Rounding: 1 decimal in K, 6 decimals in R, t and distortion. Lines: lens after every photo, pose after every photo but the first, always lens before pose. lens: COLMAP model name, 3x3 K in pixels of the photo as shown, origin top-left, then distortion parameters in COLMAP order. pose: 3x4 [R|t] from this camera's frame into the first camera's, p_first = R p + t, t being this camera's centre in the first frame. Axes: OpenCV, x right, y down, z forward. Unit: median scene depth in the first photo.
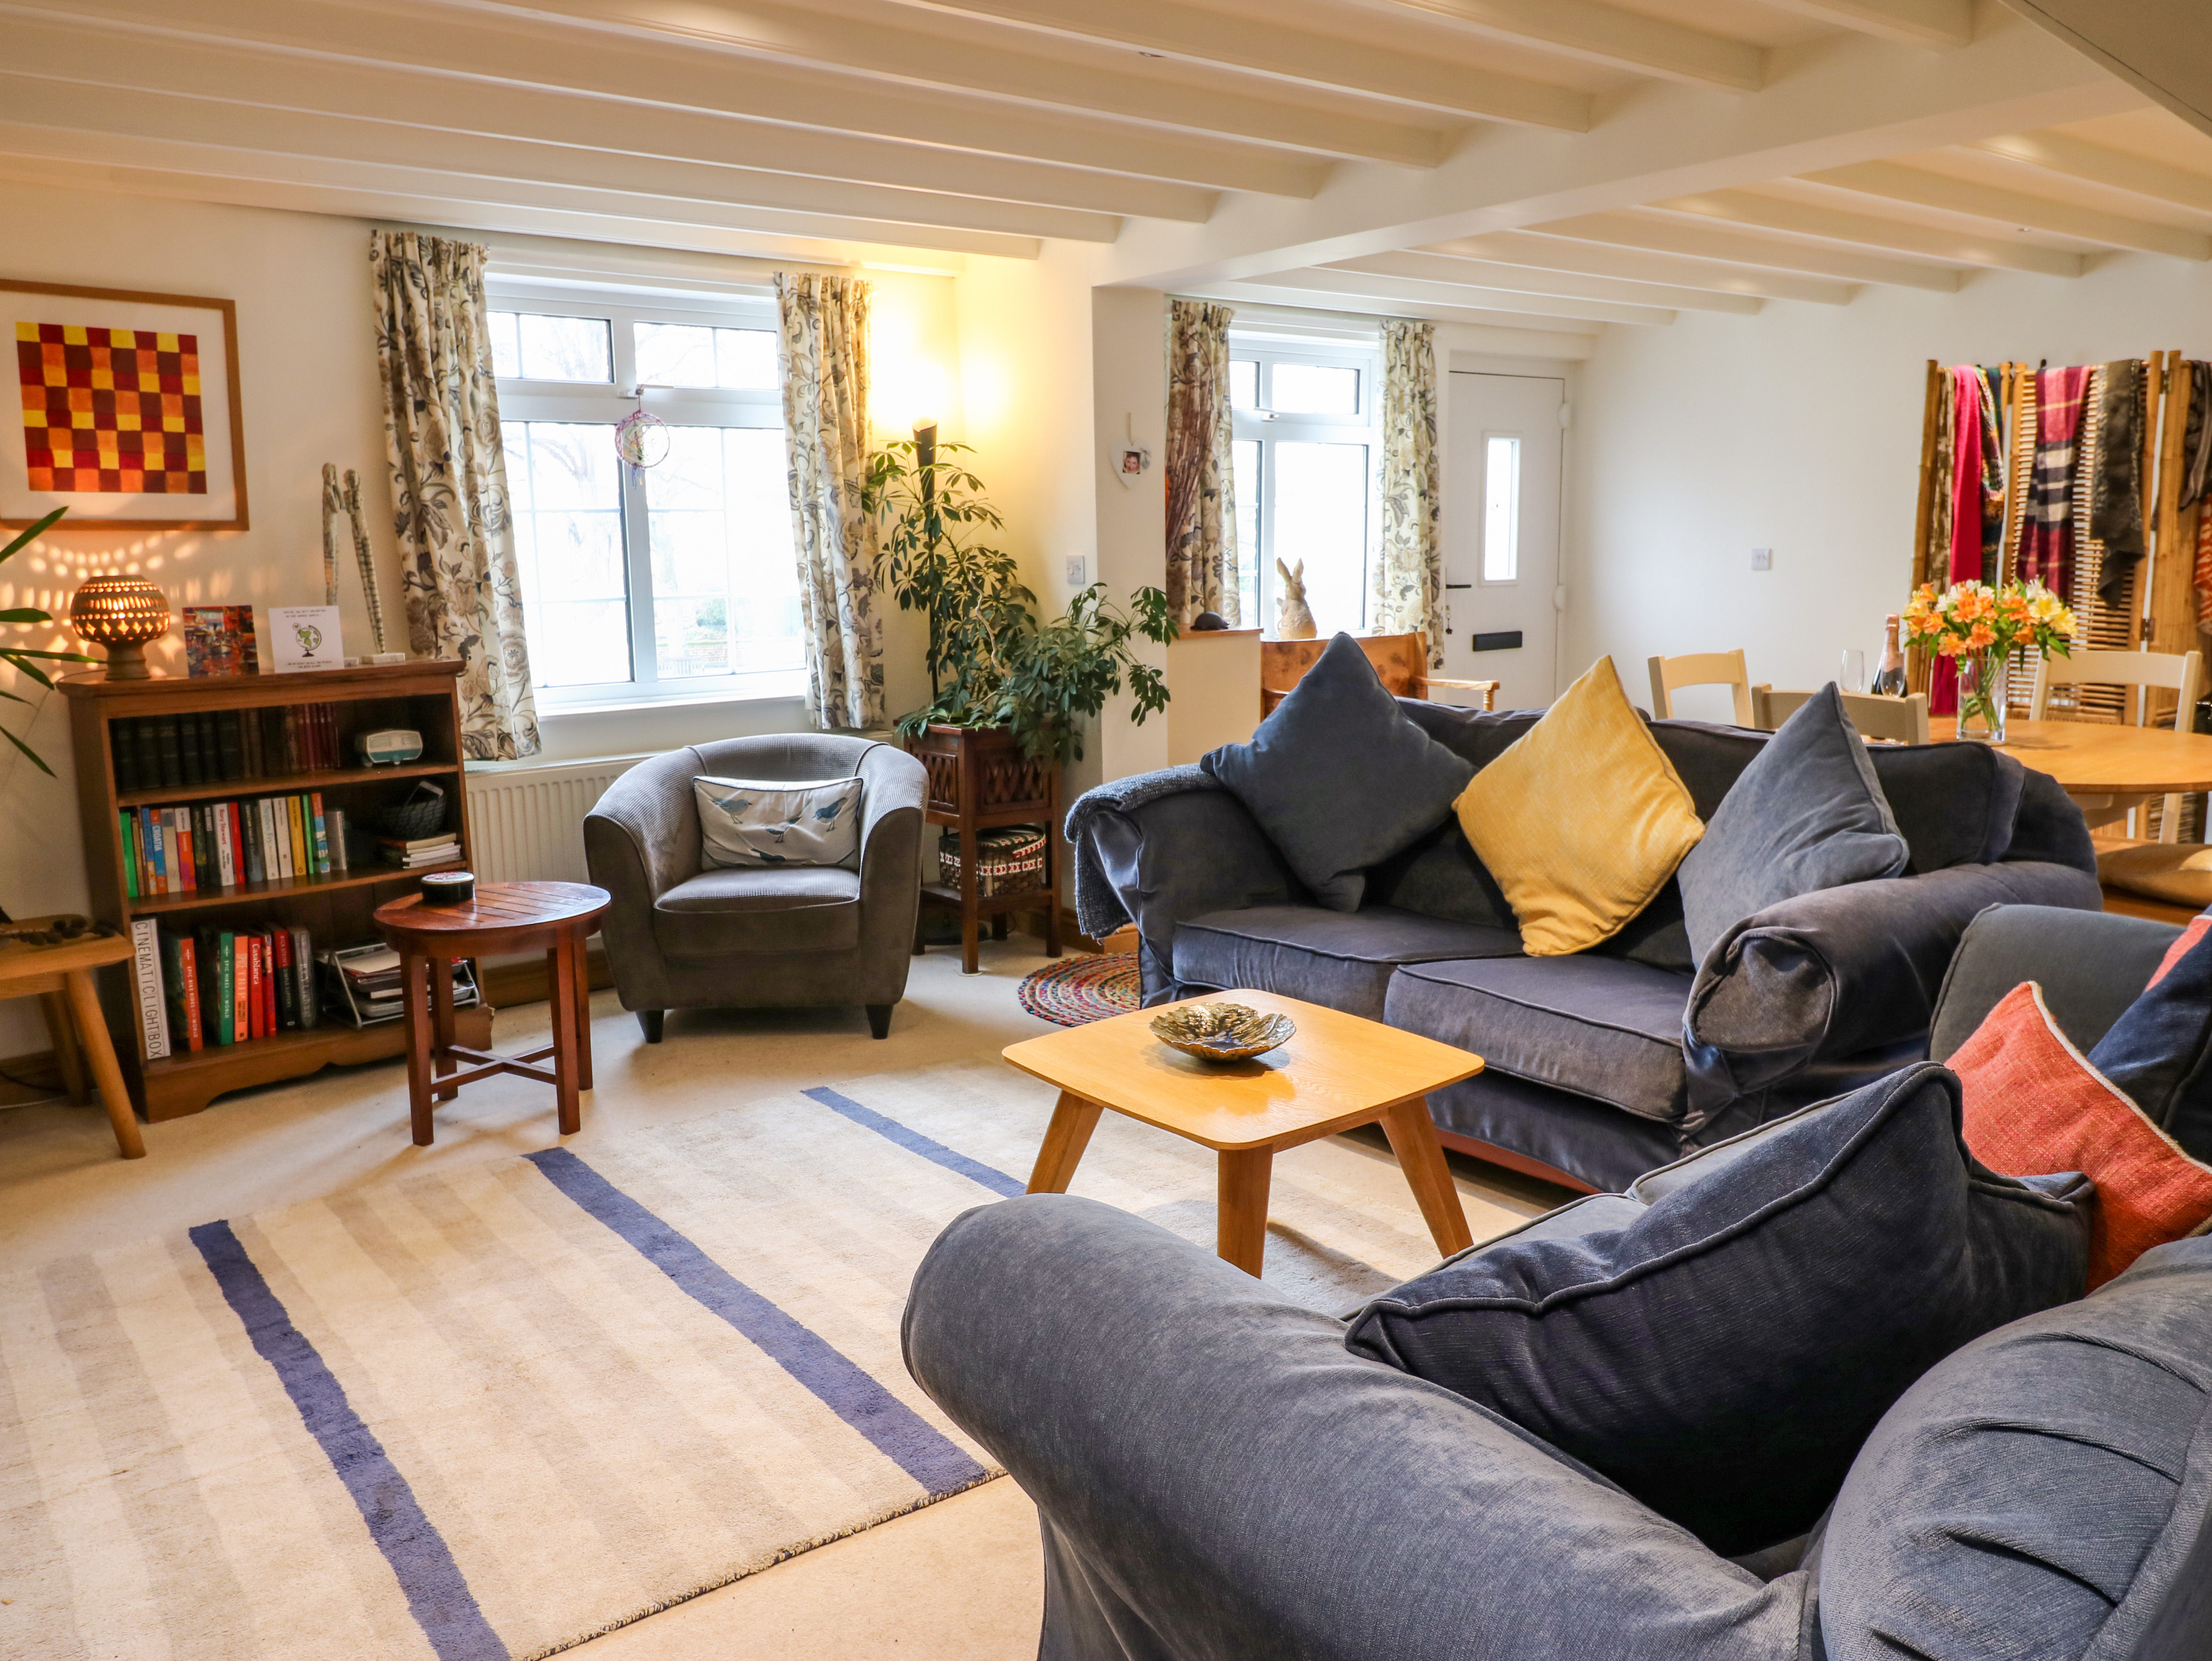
lens RADIAL K [[1693.9, 0, 1106.0], [0, 1693.9, 830.5], [0, 0, 1]] dist [-0.003724, -0.002065]
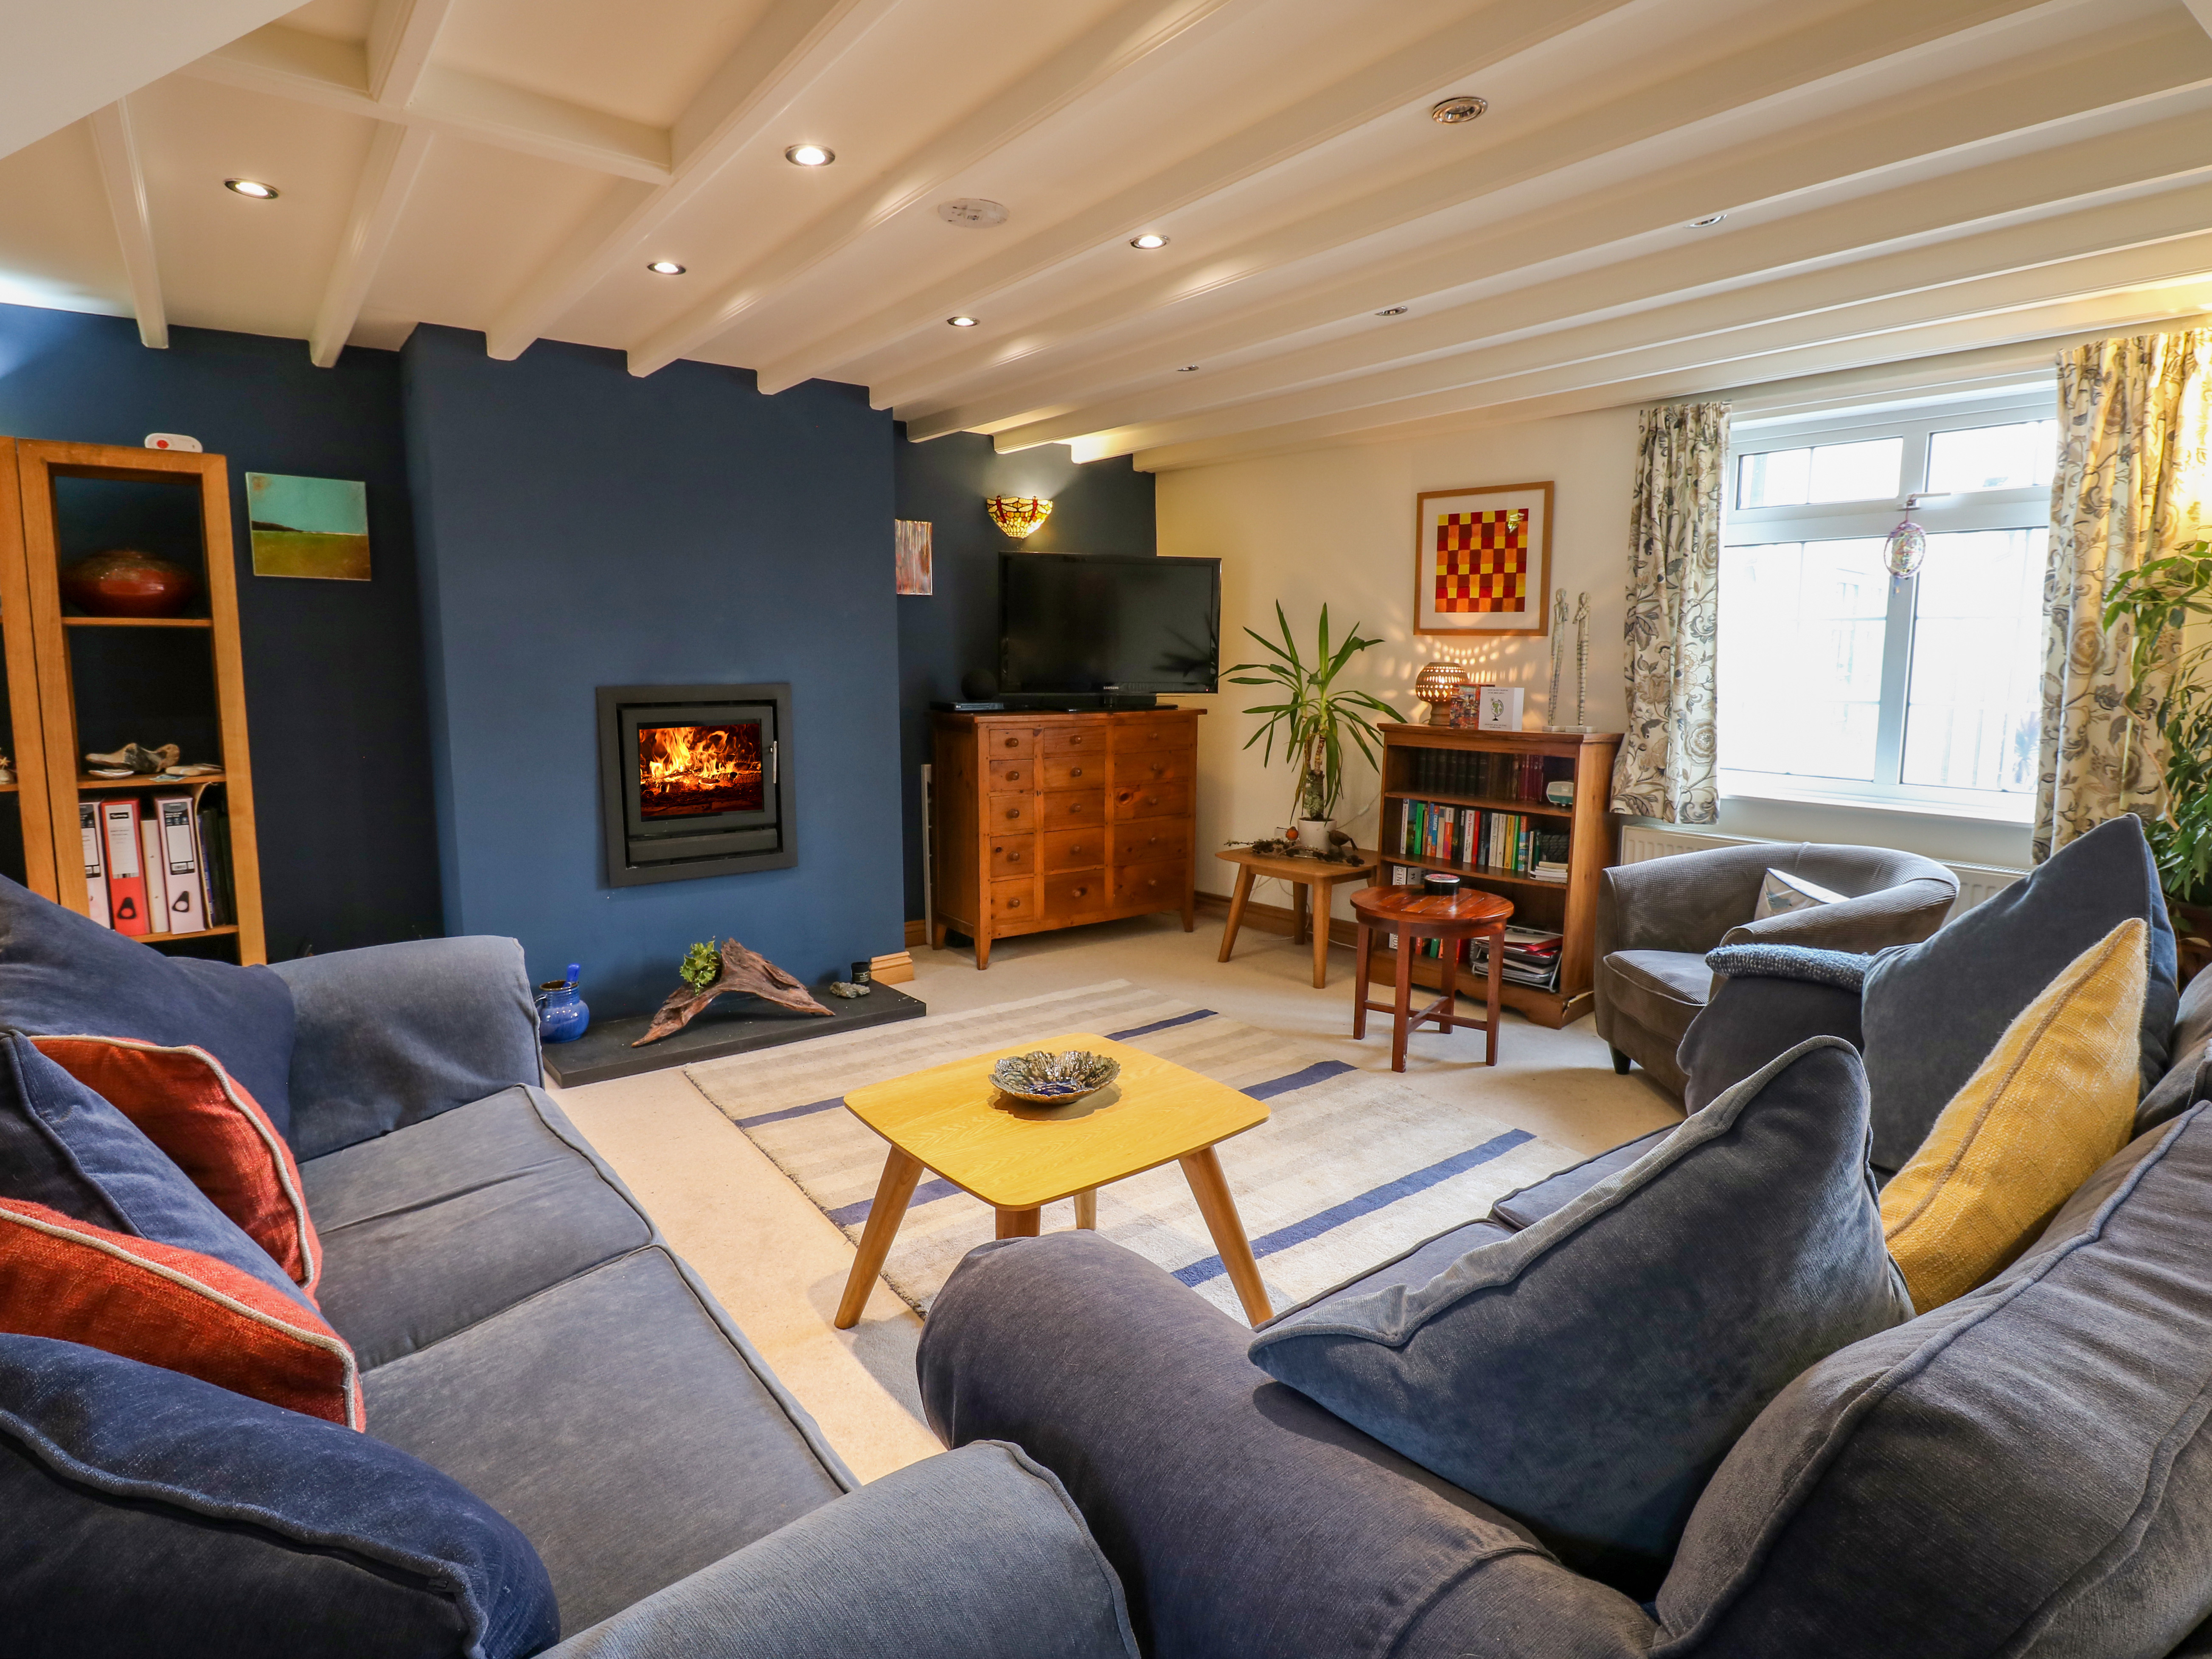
lens RADIAL K [[1170.5, 0, 1116.7], [0, 1170.5, 799.3], [0, 0, 1]] dist [0.004583, -0.015480]
pose [[-0.002435, 0.138104, -0.990415, 0.547701], [-0.178782, 0.974401, 0.136311, -0.115177], [0.983886, 0.177400, 0.022318, 0.661299]]
